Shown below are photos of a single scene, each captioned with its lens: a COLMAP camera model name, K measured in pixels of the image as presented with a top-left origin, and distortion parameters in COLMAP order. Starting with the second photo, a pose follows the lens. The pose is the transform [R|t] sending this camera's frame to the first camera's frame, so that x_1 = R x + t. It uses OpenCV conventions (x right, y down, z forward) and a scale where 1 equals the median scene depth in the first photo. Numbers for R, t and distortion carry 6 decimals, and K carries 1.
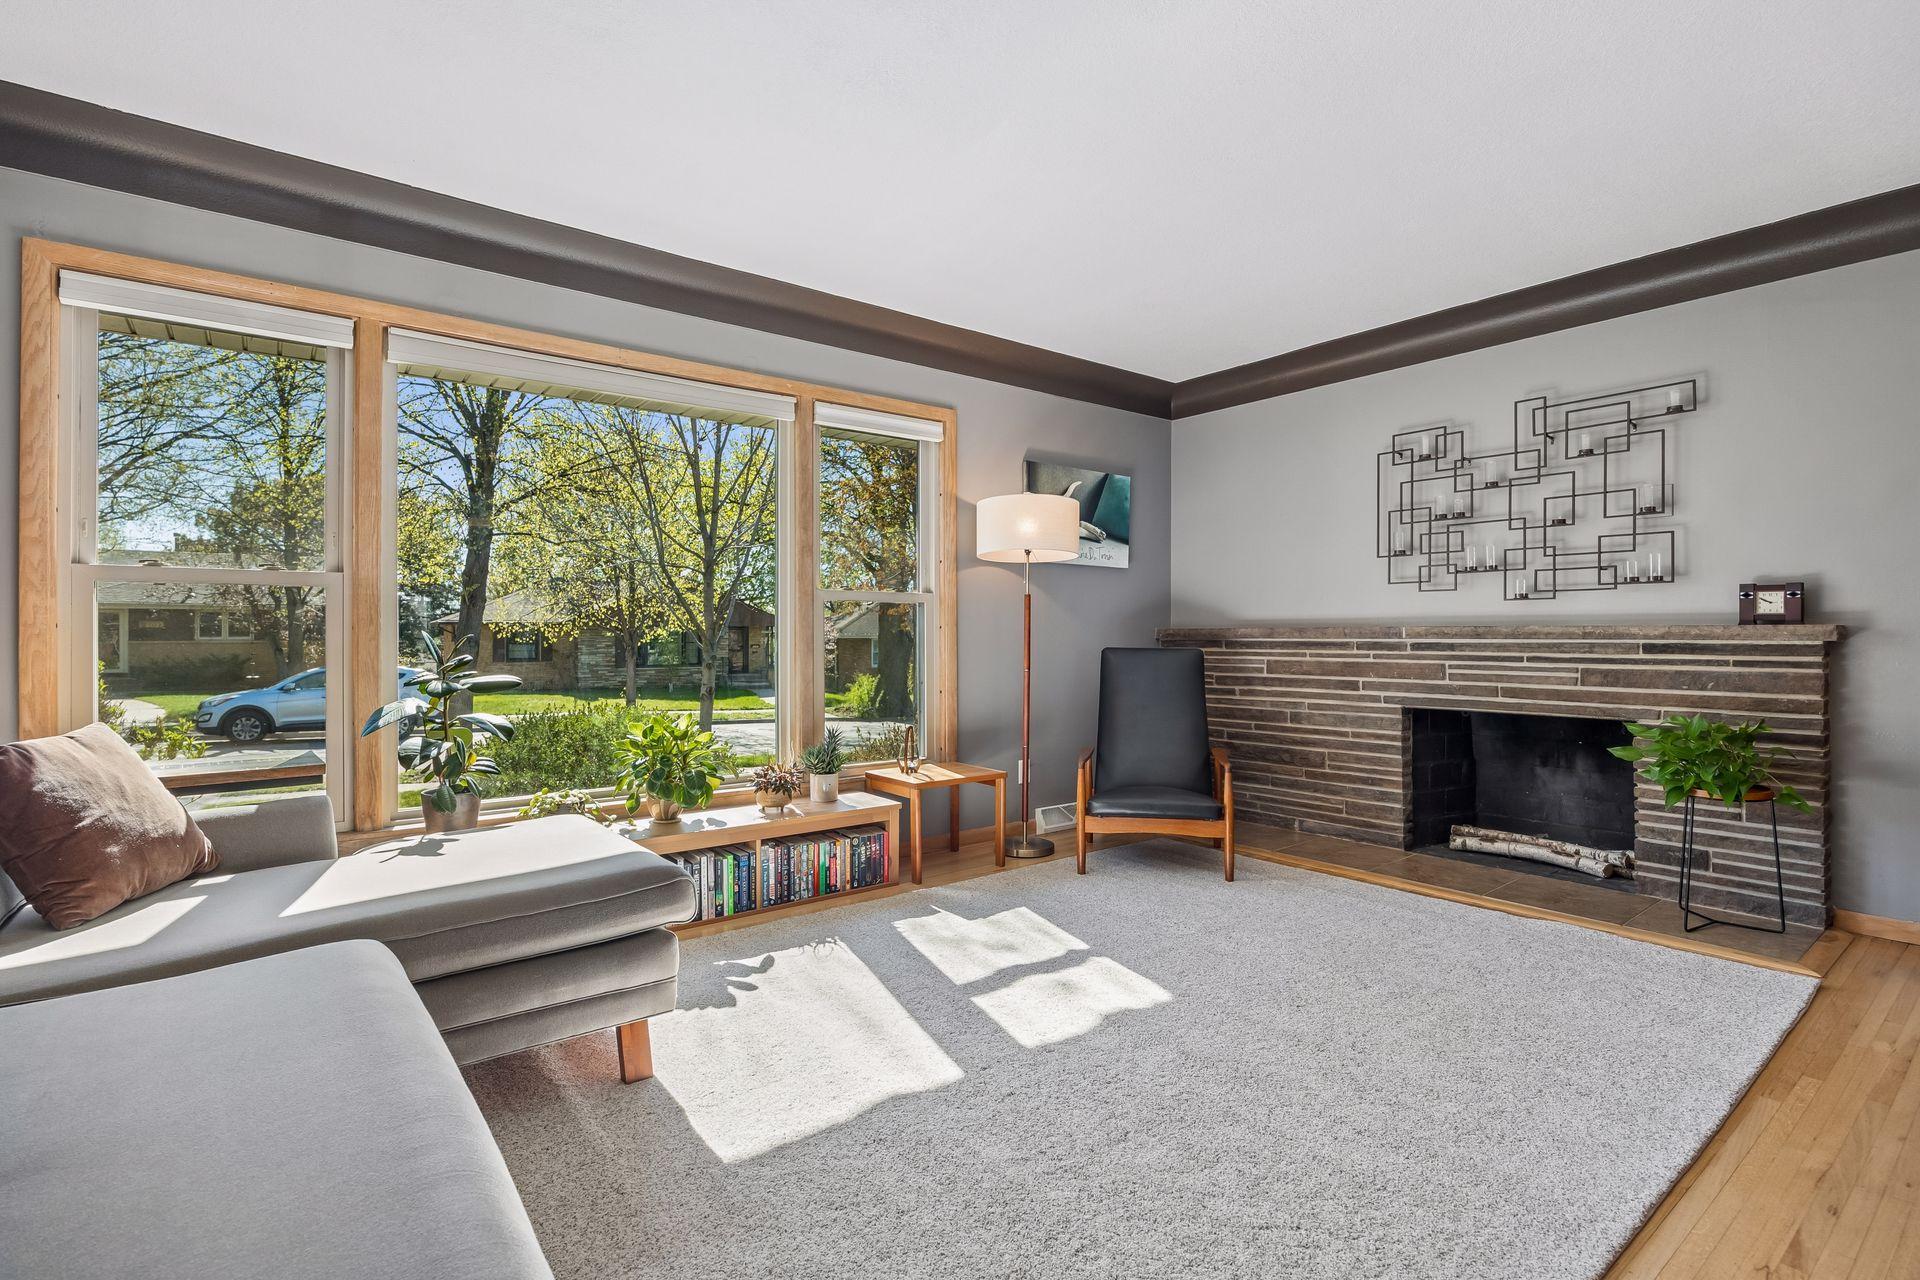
lens RADIAL K [[938.5, 0, 960.0], [0, 938.5, 640.0], [0, 0, 1]] dist [-0.001590, 0.000029]
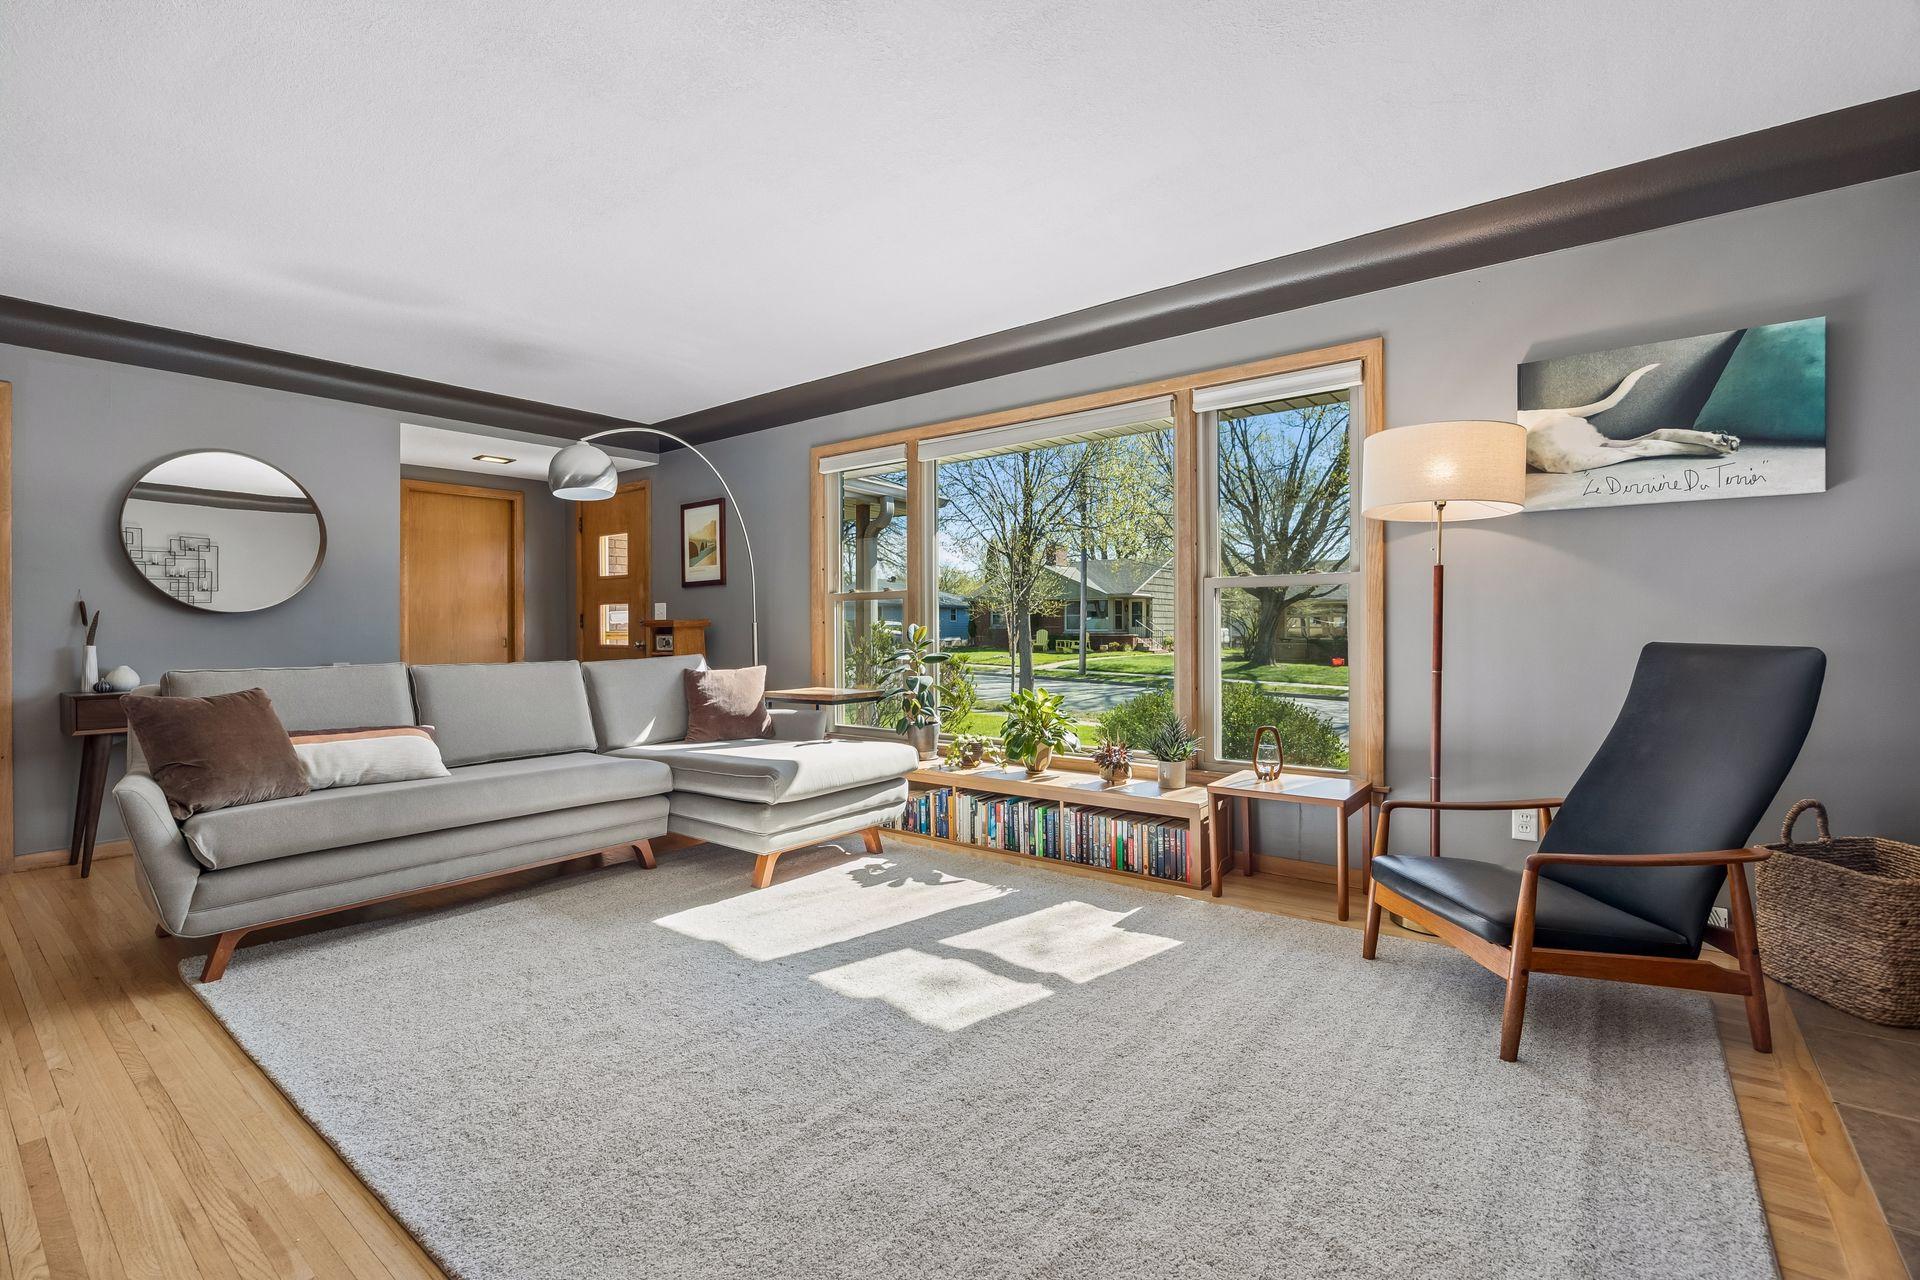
lens RADIAL K [[852.3, 0, 960.0], [0, 852.3, 640.0], [0, 0, 1]] dist [-0.001820, -0.000302]
pose [[0.240223, 0.016516, -0.970577, 0.752482], [0.001810, 0.999846, 0.017462, -0.005423], [0.970716, -0.005952, 0.240156, 0.604004]]
